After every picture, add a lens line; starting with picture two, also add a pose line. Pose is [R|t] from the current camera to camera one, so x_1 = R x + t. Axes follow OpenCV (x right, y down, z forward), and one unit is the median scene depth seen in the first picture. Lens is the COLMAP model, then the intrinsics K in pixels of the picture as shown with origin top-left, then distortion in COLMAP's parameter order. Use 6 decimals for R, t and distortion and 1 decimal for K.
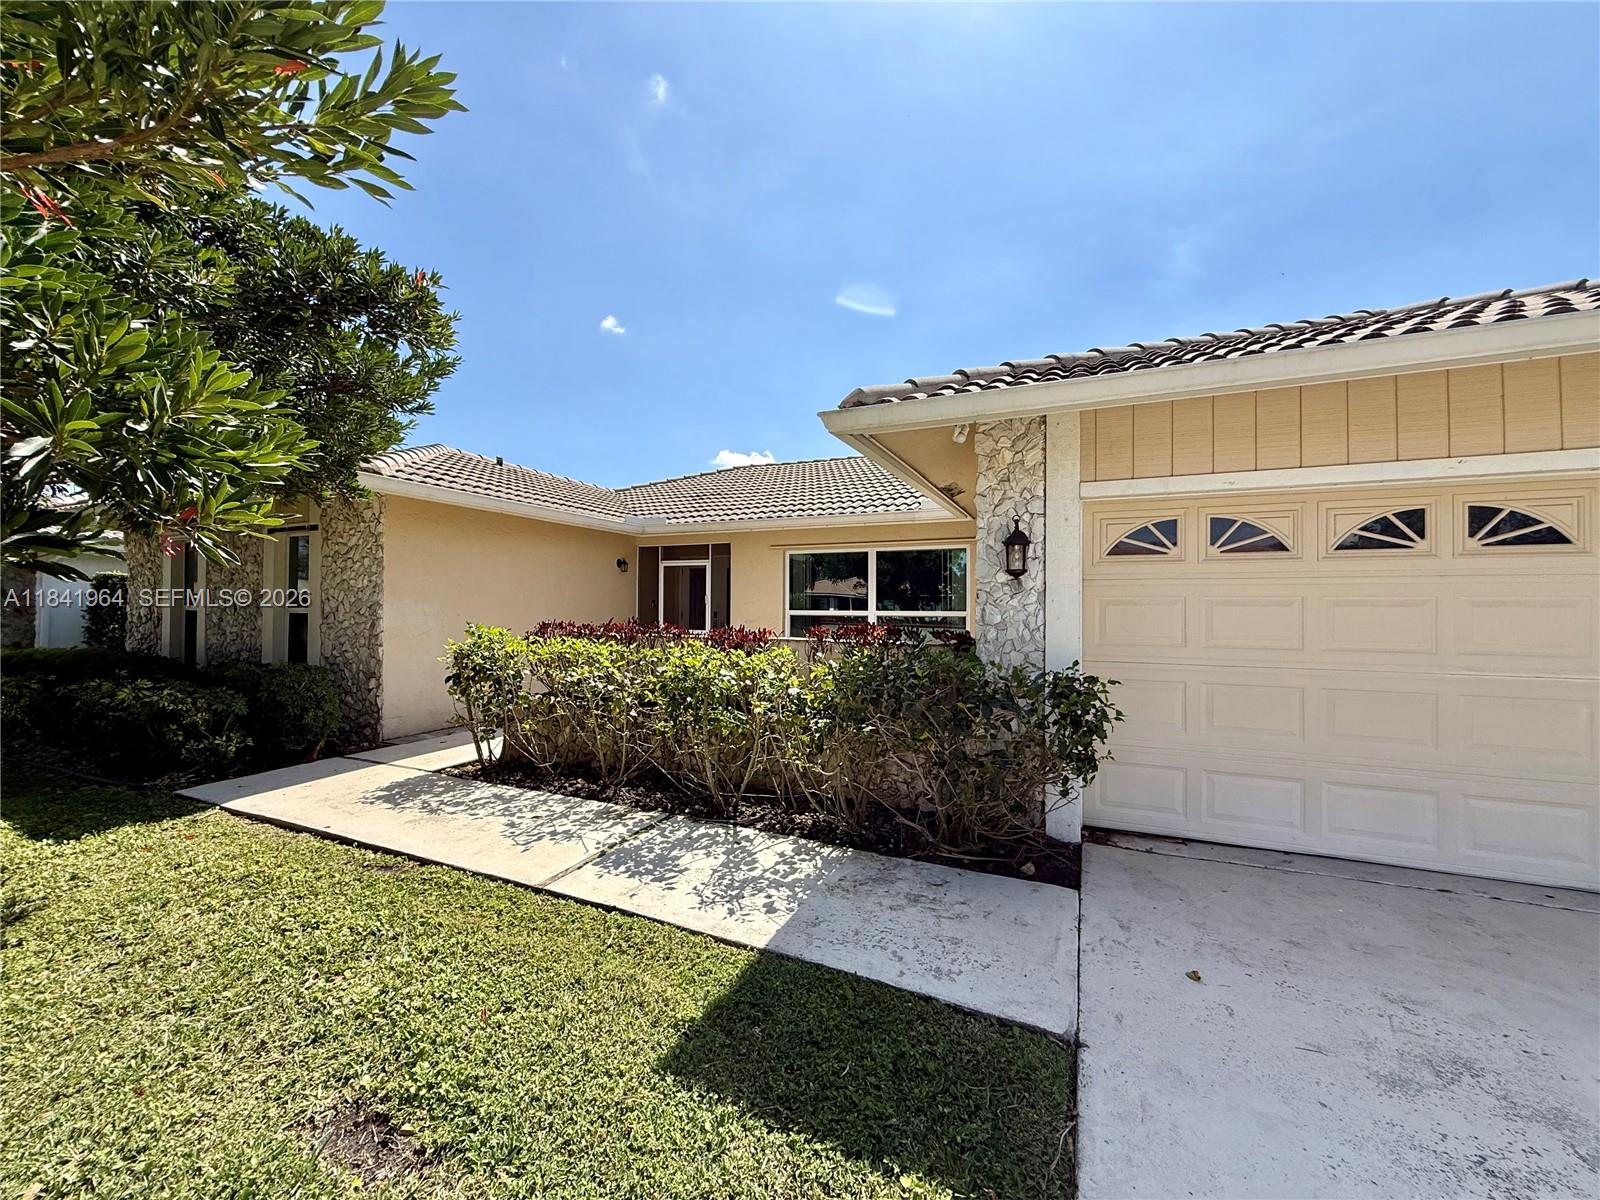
lens RADIAL K [[637.6, 0, 800.0], [0, 637.6, 600.0], [0, 0, 1]] dist [-0.001049, -0.000098]
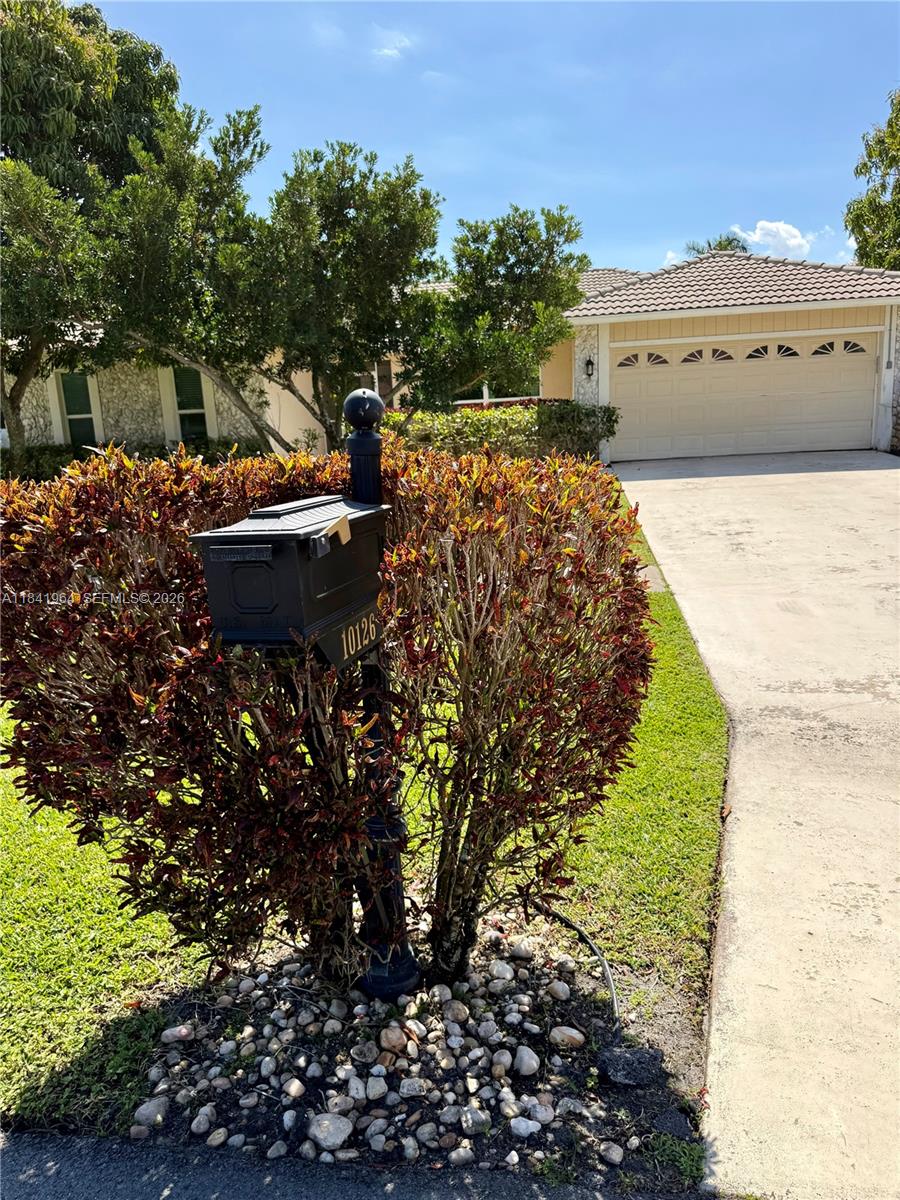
lens RADIAL K [[811.4, 0, 450.7], [0, 811.4, 638.6], [0, 0, 1]] dist [-0.008475, -0.006899]
pose [[0.956370, -0.133233, 0.260009, -1.161816], [0.057682, 0.958553, 0.279014, 0.037256], [-0.286407, -0.251843, 0.924417, -2.131923]]
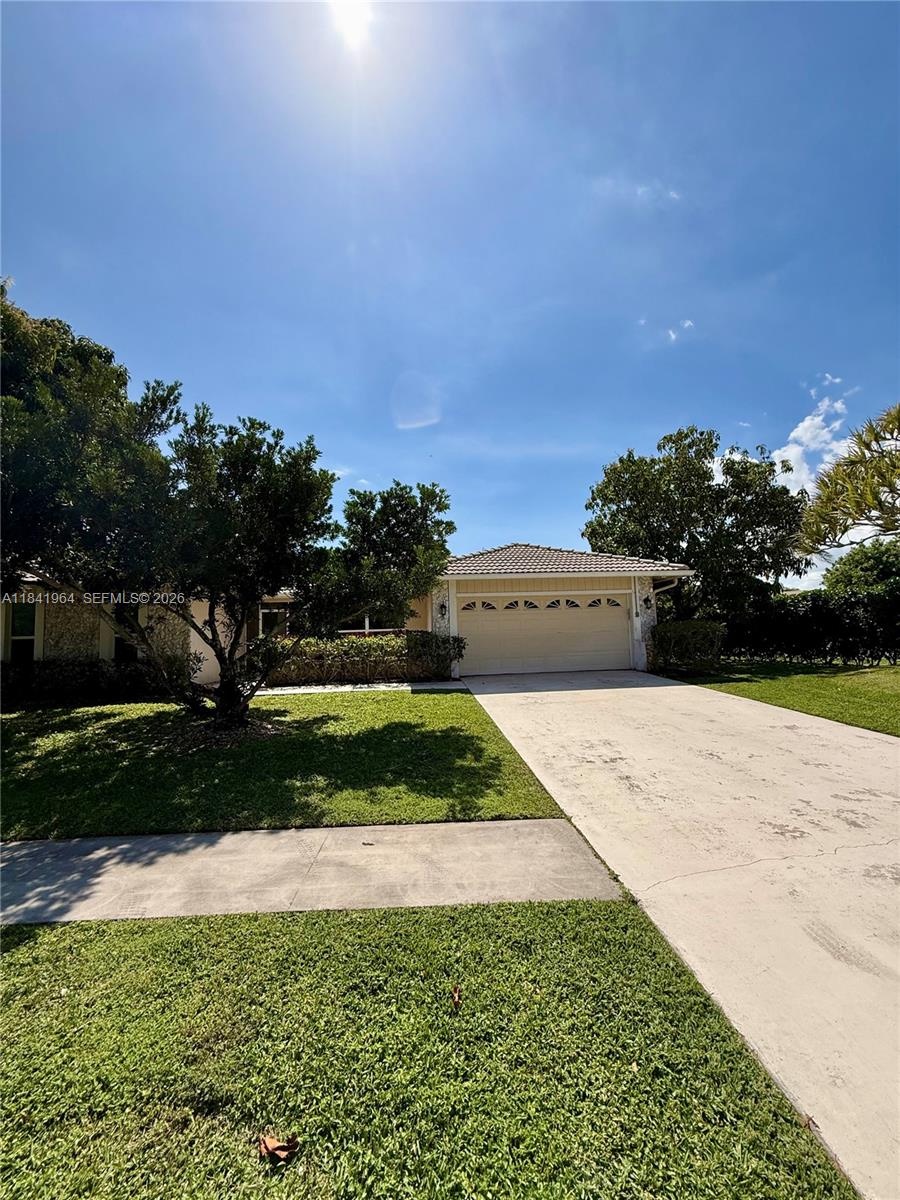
lens RADIAL K [[478.2, 0, 450.0], [0, 478.2, 600.0], [0, 0, 1]] dist [-0.001049, -0.000098]
pose [[0.873544, 0.001802, 0.486741, -0.928819], [0.029708, 0.997932, -0.057010, 0.034395], [-0.485837, 0.064261, 0.871684, -1.425961]]
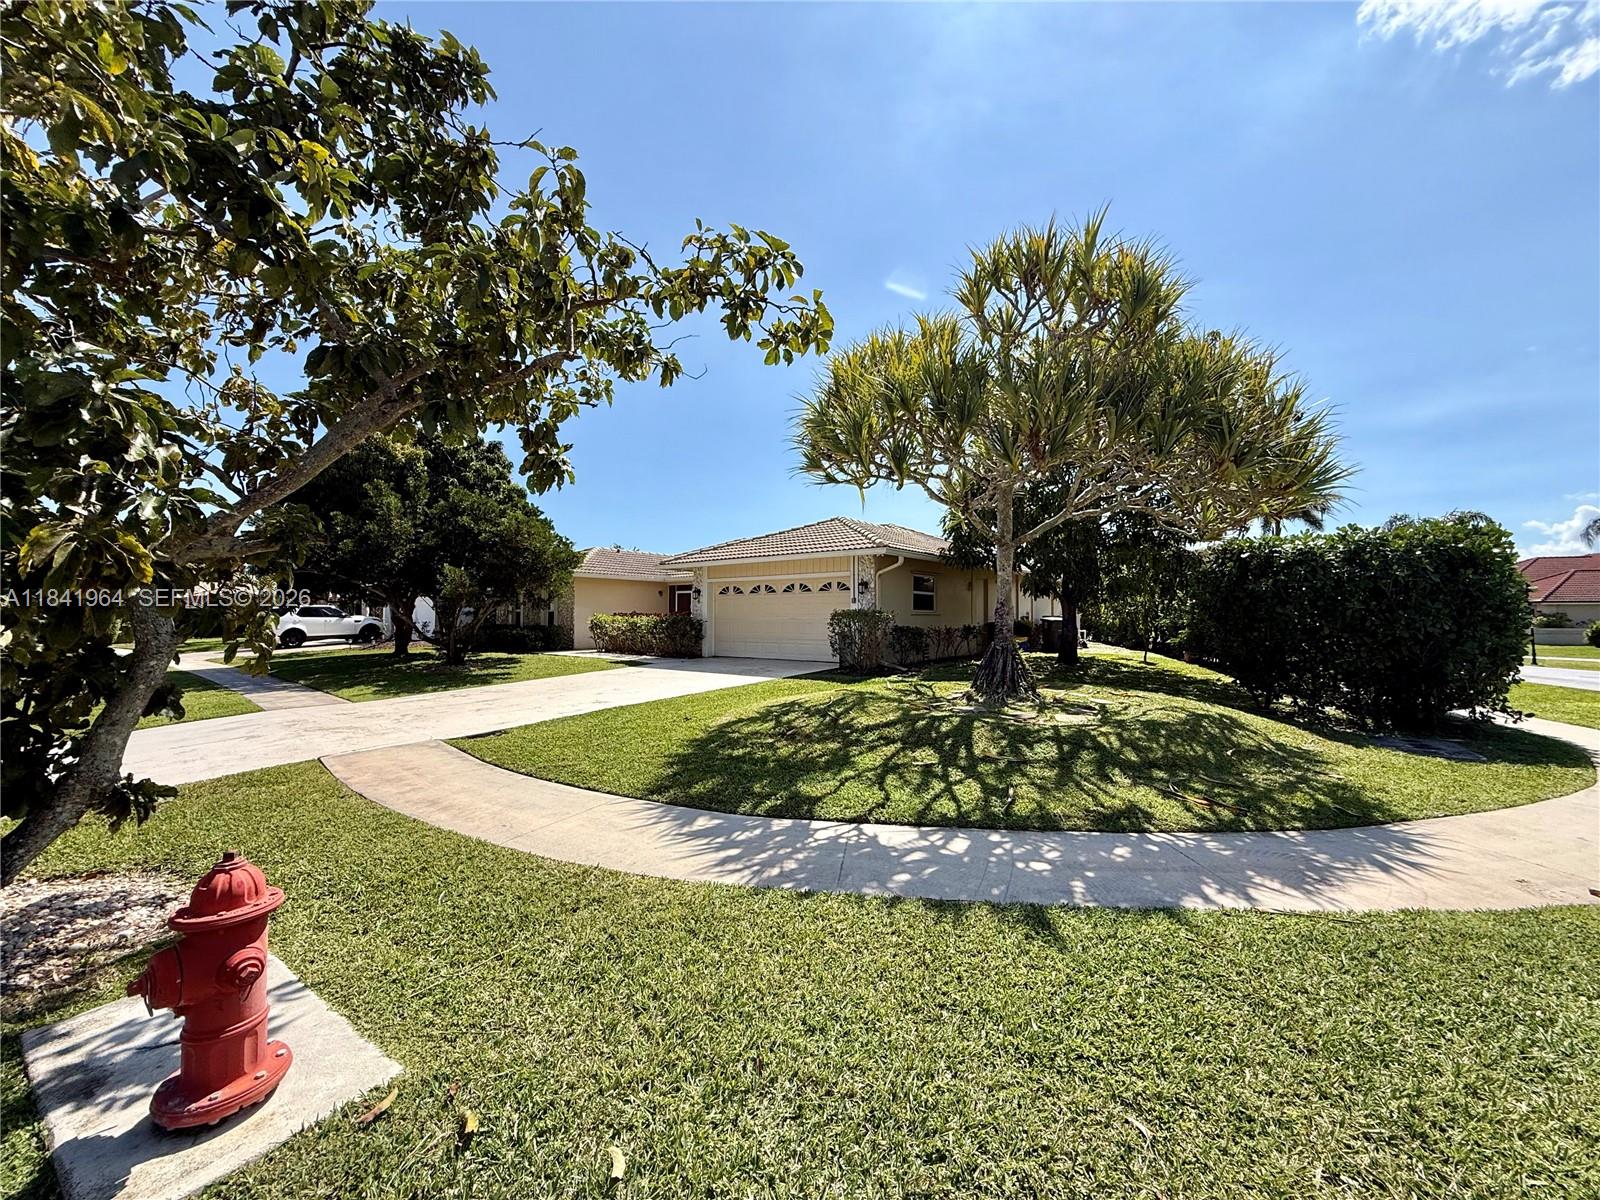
lens RADIAL K [[637.6, 0, 800.0], [0, 637.6, 600.0], [0, 0, 1]] dist [-0.001049, -0.000098]
pose [[0.970516, -0.013325, -0.240670, 1.748052], [0.009578, 0.999814, -0.016734, 0.040878], [0.240848, 0.013935, 0.970463, -2.635731]]
